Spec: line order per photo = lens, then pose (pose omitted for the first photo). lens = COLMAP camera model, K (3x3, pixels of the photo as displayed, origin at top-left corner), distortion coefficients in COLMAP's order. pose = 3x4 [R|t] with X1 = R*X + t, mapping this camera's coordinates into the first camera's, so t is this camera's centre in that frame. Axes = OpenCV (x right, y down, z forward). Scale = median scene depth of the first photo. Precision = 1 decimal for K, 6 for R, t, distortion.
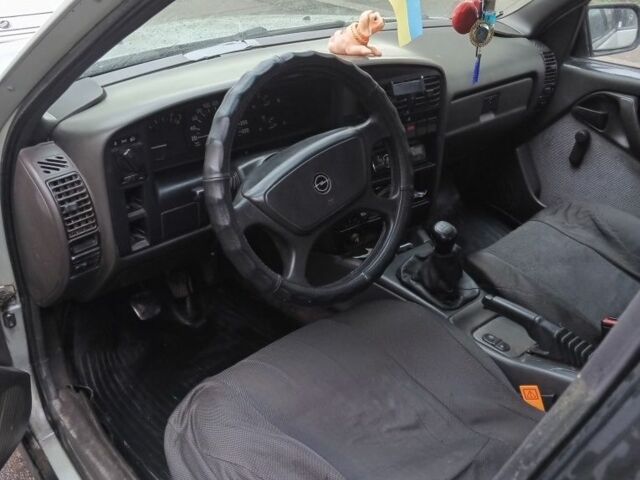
lens RADIAL K [[620.7, 0, 320.0], [0, 620.7, 240.0], [0, 0, 1]] dist [0.003386, -0.022202]
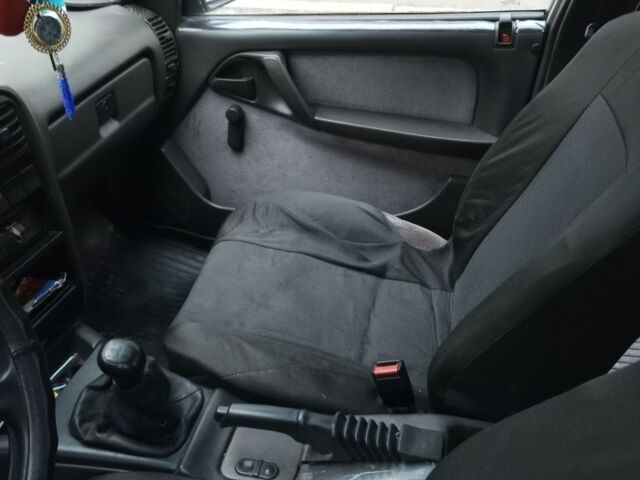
lens RADIAL K [[620.7, 0, 320.0], [0, 620.7, 240.0], [0, 0, 1]] dist [0.003386, -0.022202]
pose [[0.802823, -0.370594, 0.467050, 0.086755], [0.337854, 0.928218, 0.155776, -0.110396], [-0.491253, 0.032735, 0.870401, 0.280352]]
